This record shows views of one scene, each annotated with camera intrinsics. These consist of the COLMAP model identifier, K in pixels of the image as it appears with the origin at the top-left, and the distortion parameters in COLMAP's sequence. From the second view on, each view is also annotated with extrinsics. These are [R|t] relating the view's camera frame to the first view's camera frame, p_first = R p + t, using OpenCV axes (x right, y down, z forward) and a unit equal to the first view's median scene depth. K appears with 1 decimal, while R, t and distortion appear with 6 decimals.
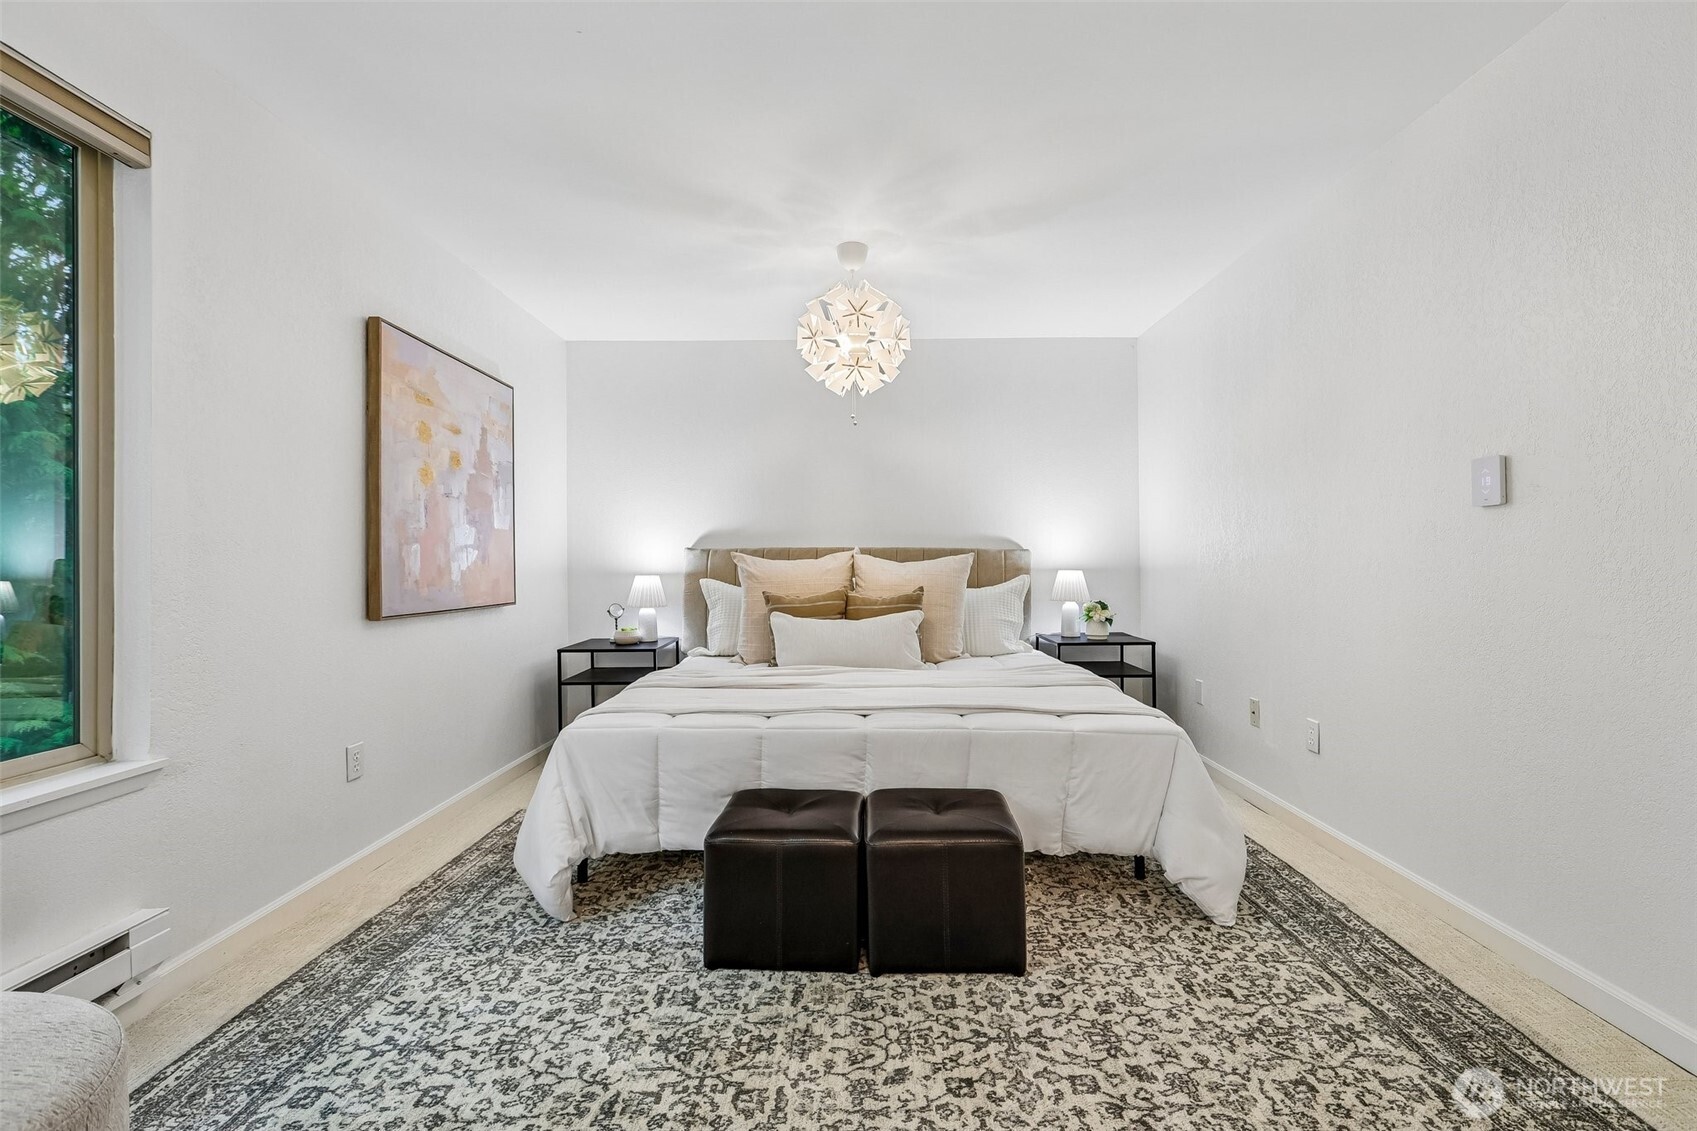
lens RADIAL K [[744.5, 0, 855.6], [0, 744.5, 556.4], [0, 0, 1]] dist [-0.005832, 0.004246]
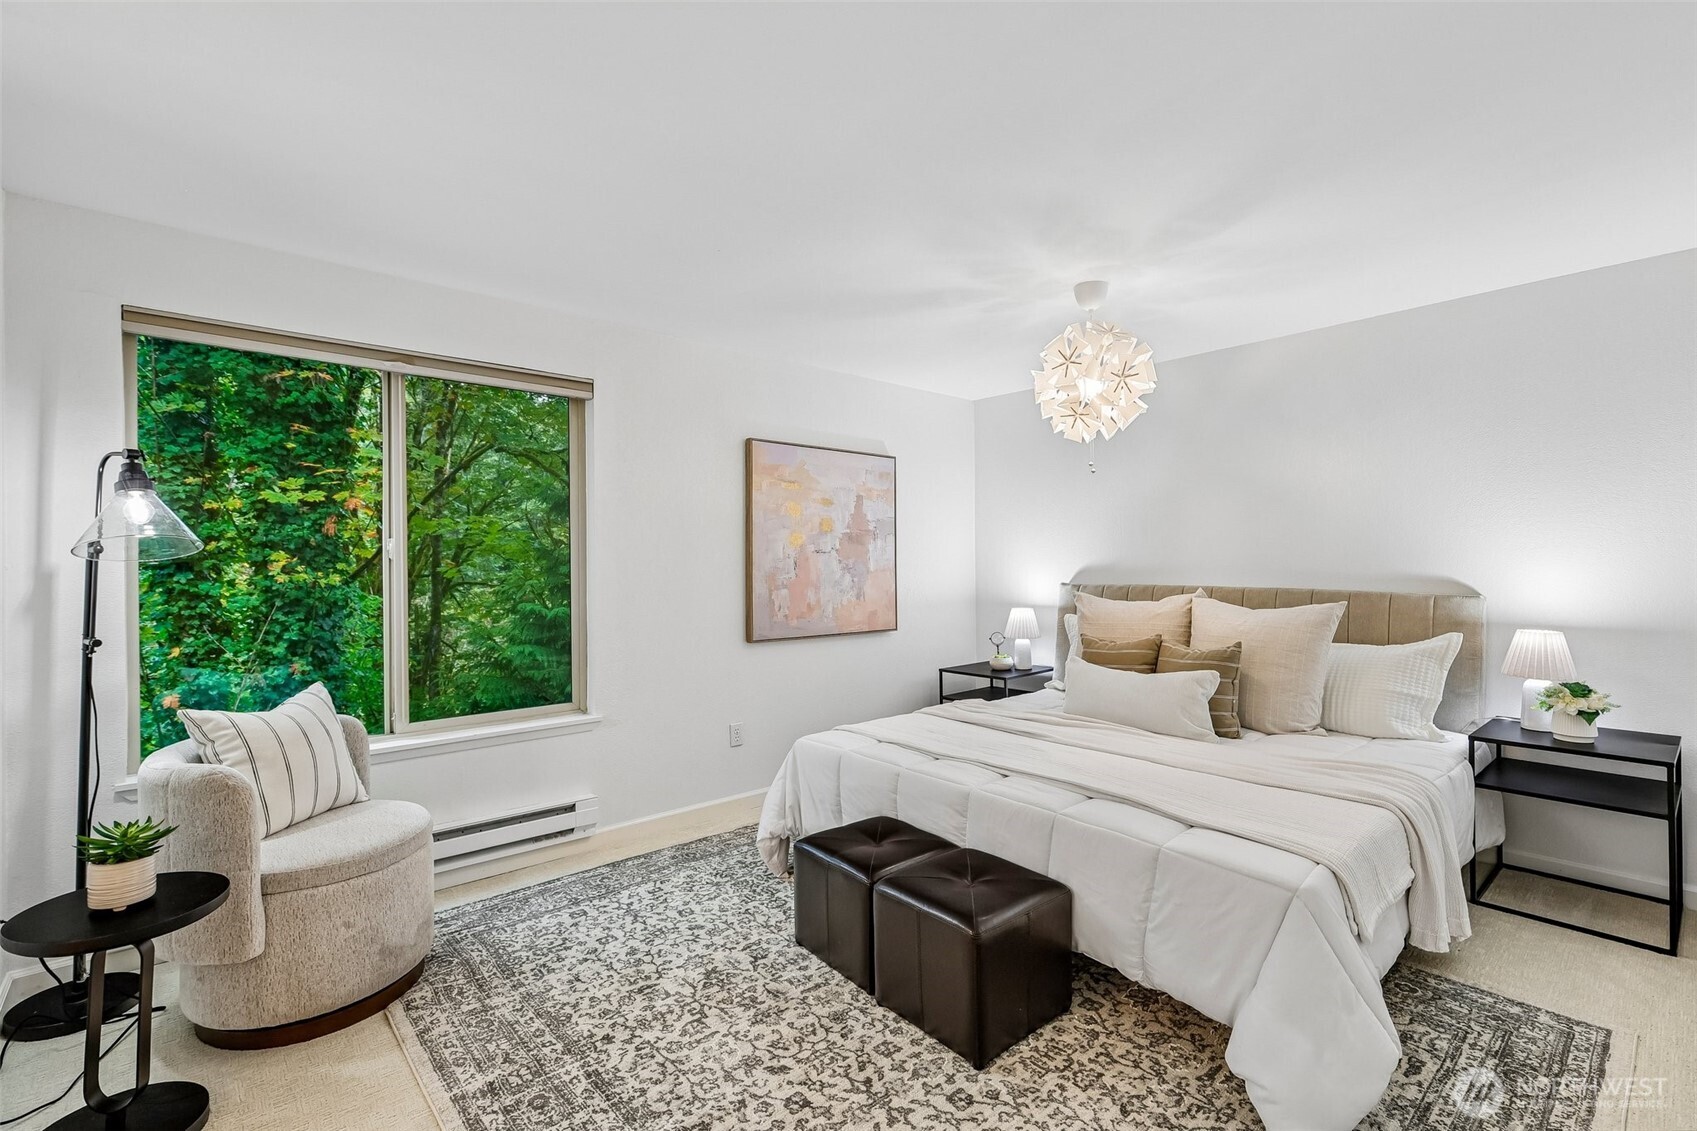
lens RADIAL K [[744.5, 0, 876.5], [0, 744.5, 568.0], [0, 0, 1]] dist [-0.005832, 0.004246]
pose [[0.675250, 0.008469, -0.737540, 0.704306], [0.005899, 0.999840, 0.016881, -0.097979], [0.737565, -0.015750, 0.675092, 0.202381]]
